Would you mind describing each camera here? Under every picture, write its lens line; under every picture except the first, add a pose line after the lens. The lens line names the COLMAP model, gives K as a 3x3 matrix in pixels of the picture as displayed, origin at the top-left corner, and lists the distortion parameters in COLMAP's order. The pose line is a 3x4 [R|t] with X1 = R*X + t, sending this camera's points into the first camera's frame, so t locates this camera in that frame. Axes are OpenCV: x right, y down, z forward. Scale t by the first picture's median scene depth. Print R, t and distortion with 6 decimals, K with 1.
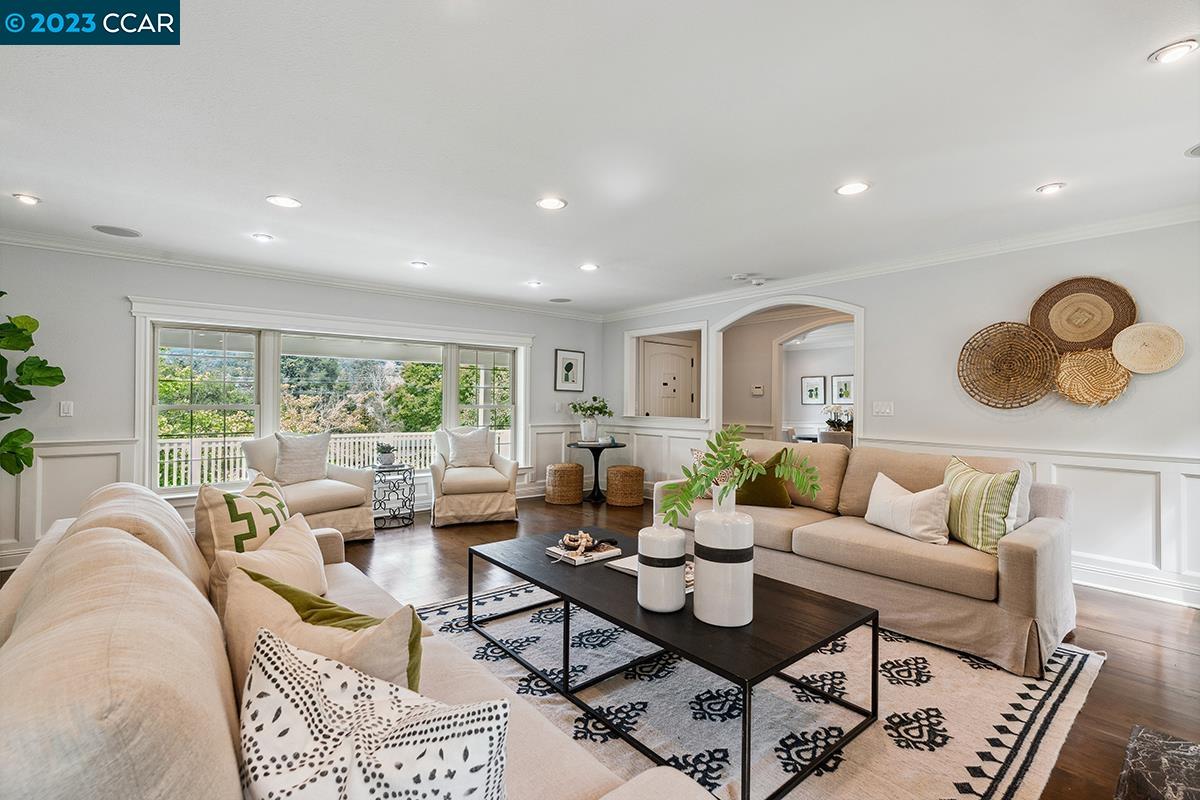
lens RADIAL K [[538.4, 0, 599.4], [0, 538.4, 401.7], [0, 0, 1]] dist [-0.009608, 0.001401]
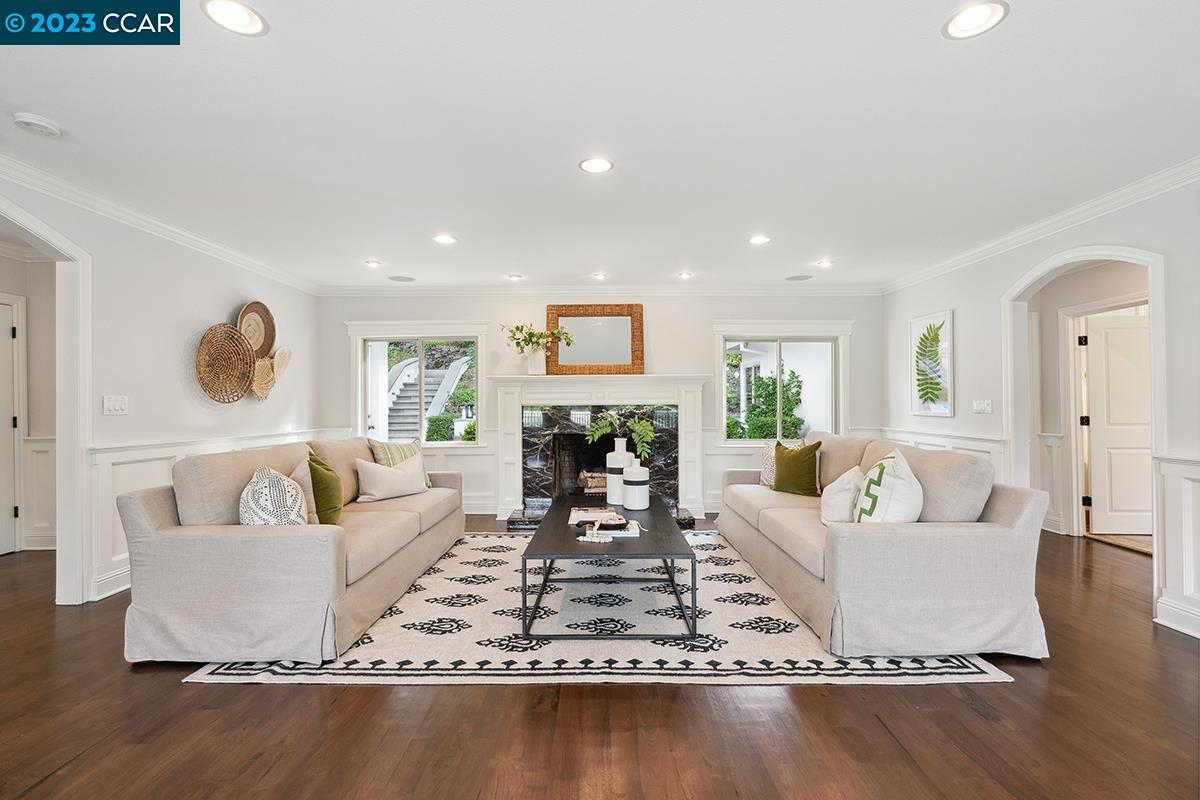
lens RADIAL K [[538.4, 0, 598.4], [0, 538.4, 401.1], [0, 0, 1]] dist [-0.009608, 0.001401]
pose [[-0.763803, 0.004047, 0.645437, -0.668589], [-0.001068, 0.999971, -0.007535, 0.022157], [-0.645448, -0.006445, -0.763777, 1.714842]]
